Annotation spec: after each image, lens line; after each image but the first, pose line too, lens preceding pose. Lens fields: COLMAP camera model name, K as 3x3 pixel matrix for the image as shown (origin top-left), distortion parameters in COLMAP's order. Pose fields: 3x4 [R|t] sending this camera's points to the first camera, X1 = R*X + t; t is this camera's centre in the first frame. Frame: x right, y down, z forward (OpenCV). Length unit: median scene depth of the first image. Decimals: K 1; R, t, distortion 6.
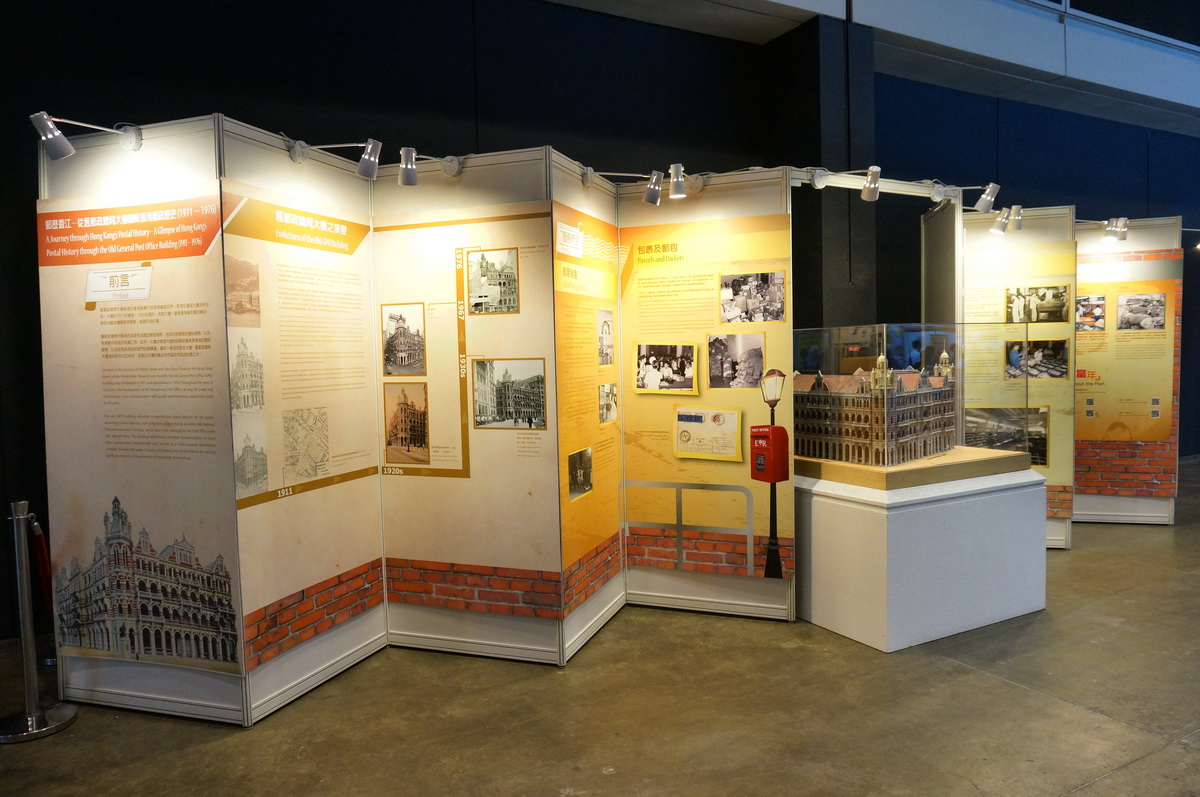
lens RADIAL K [[813.1, 0, 600.1], [0, 813.1, 377.9], [0, 0, 1]] dist [-0.039142, 0.001937]
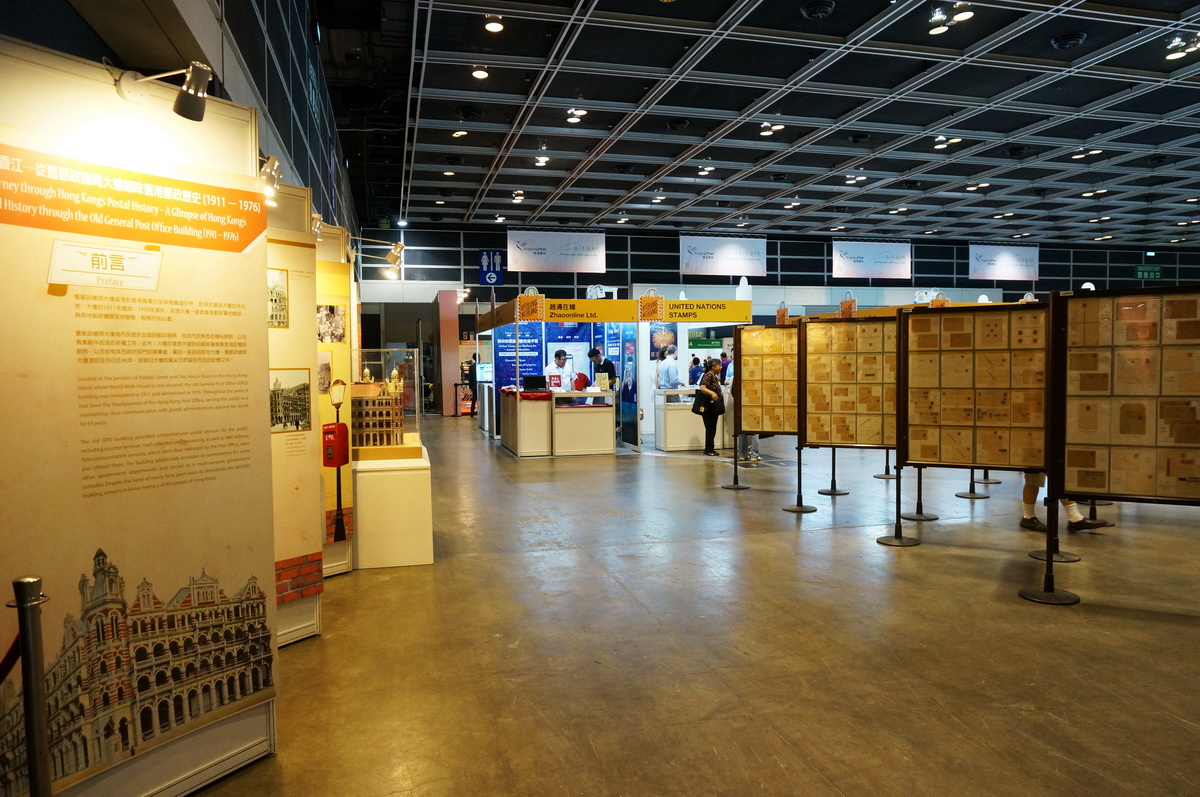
lens RADIAL K [[823.5, 0, 601.9], [0, 823.5, 361.4], [0, 0, 1]] dist [-0.006274, -0.000461]
pose [[0.225408, 0.015678, 0.974138, -1.256251], [0.034958, 0.999097, -0.024168, 0.008959], [-0.973637, 0.039502, 0.224656, 0.370011]]
